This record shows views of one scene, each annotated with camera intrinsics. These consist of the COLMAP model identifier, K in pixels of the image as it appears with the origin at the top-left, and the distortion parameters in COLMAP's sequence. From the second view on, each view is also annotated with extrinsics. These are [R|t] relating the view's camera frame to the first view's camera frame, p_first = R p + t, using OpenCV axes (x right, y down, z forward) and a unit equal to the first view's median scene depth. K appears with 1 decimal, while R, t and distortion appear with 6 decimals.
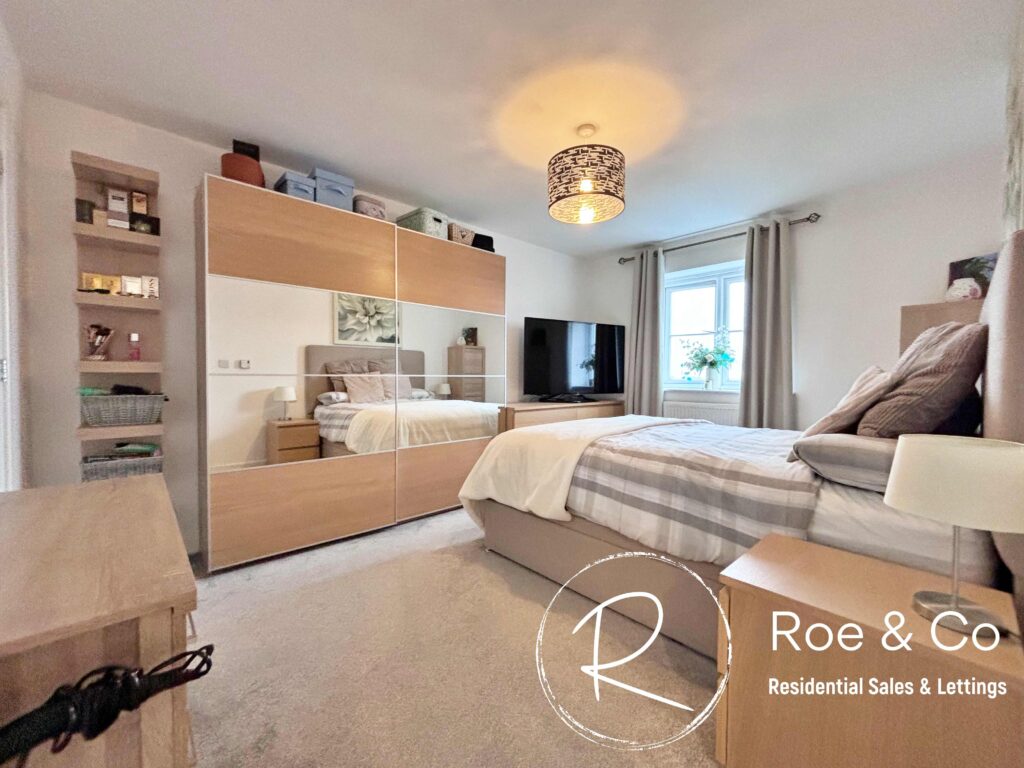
lens RADIAL K [[409.7, 0, 510.4], [0, 409.7, 386.5], [0, 0, 1]] dist [-0.000701, -0.000017]
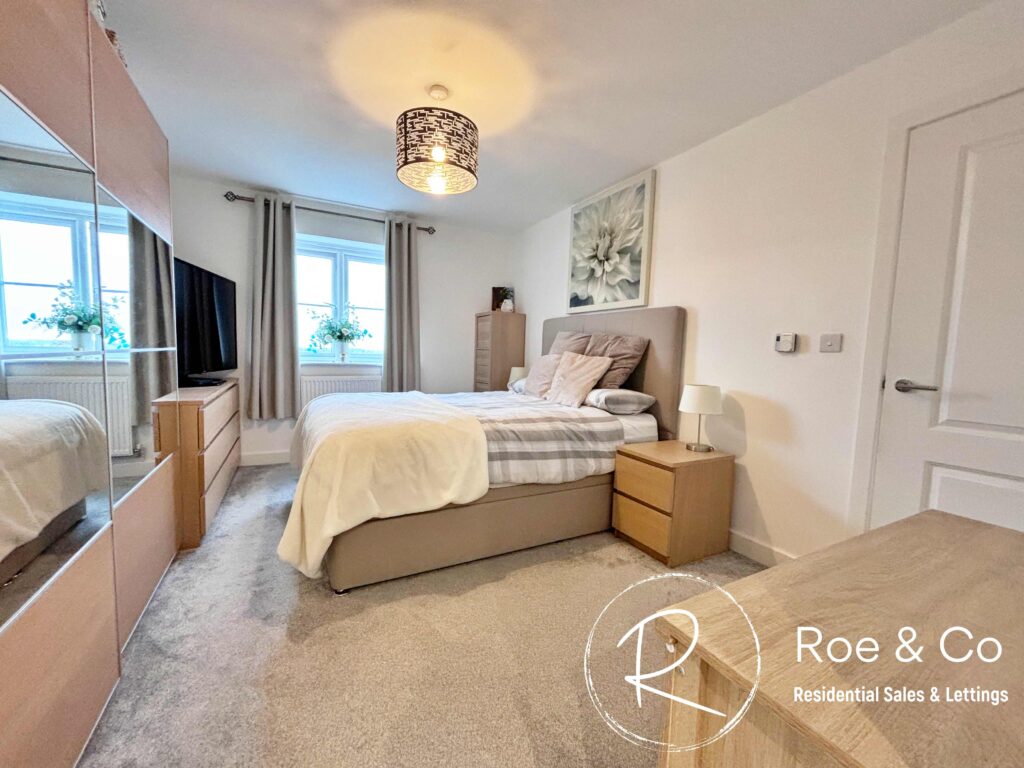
lens RADIAL K [[409.7, 0, 510.4], [0, 409.7, 386.5], [0, 0, 1]] dist [-0.000701, -0.000017]
pose [[0.254529, -0.084928, 0.963329, -0.701201], [0.000823, 0.996155, 0.087605, -0.037528], [-0.967065, -0.021505, 0.253620, 0.567015]]
